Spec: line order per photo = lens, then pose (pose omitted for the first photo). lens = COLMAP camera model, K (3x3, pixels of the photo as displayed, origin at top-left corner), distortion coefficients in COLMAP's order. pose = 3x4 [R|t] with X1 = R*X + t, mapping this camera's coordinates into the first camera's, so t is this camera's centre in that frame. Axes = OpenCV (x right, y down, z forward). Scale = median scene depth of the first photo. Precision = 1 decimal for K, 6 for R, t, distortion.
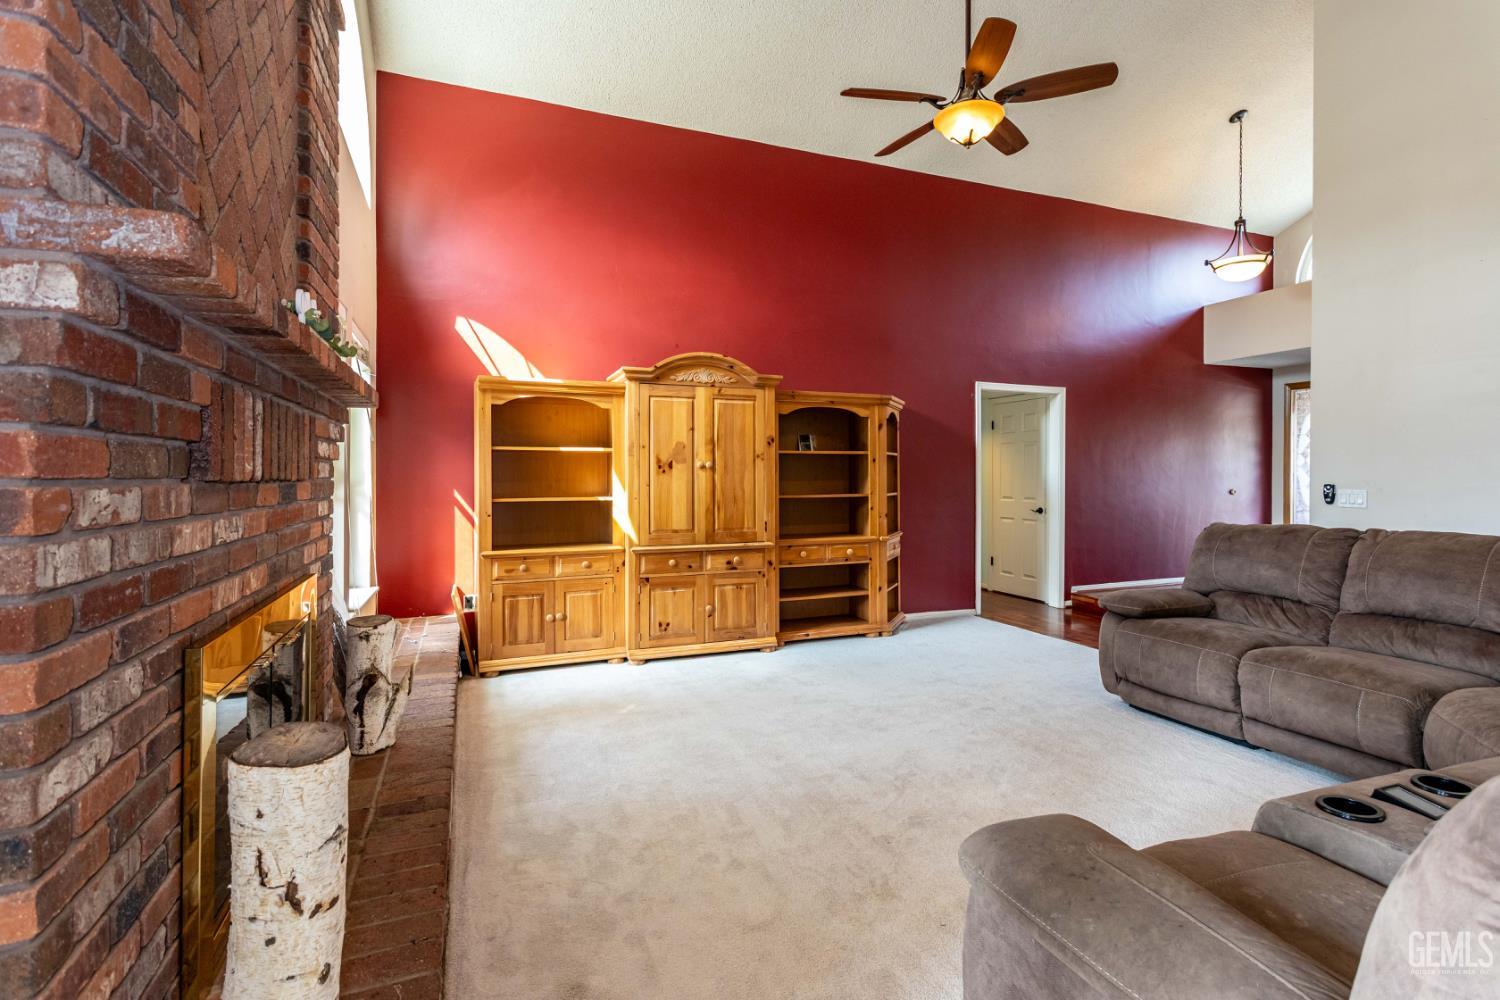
lens RADIAL K [[705.2, 0, 748.0], [0, 705.2, 479.8], [0, 0, 1]] dist [-0.018587, 0.000017]
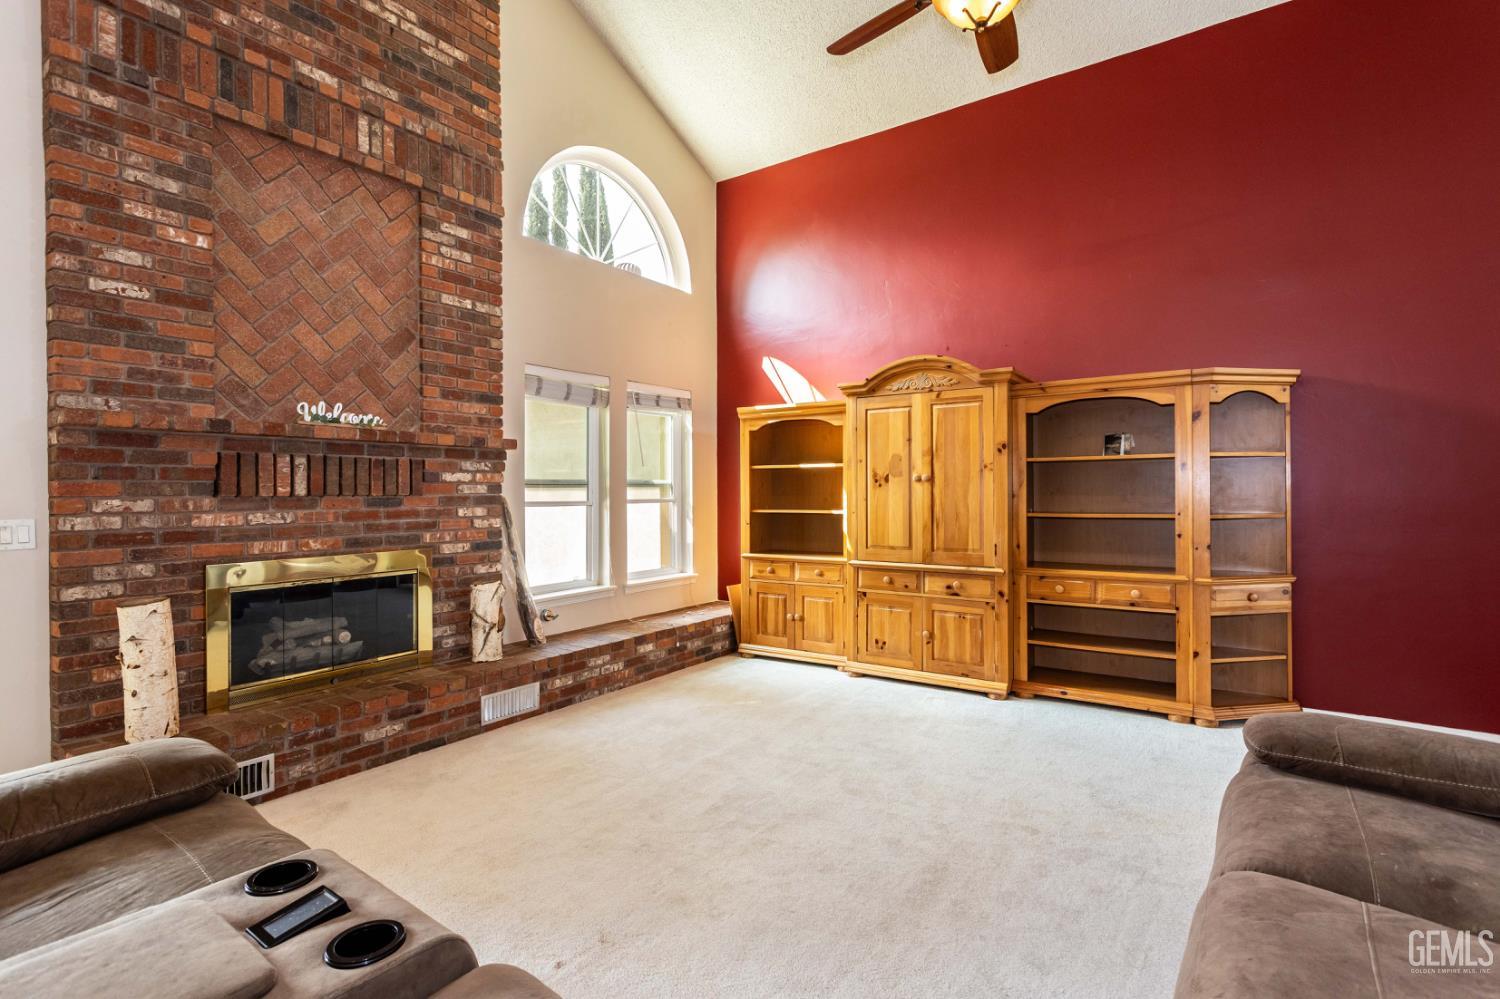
lens RADIAL K [[706.0, 0, 750.0], [0, 706.0, 499.5], [0, 0, 1]] dist [-0.000637, 0.000167]
pose [[0.560917, 0.008783, -0.827826, 0.578596], [0.001268, 0.999933, 0.011467, -0.003673], [0.827871, -0.007482, 0.560868, 0.298221]]
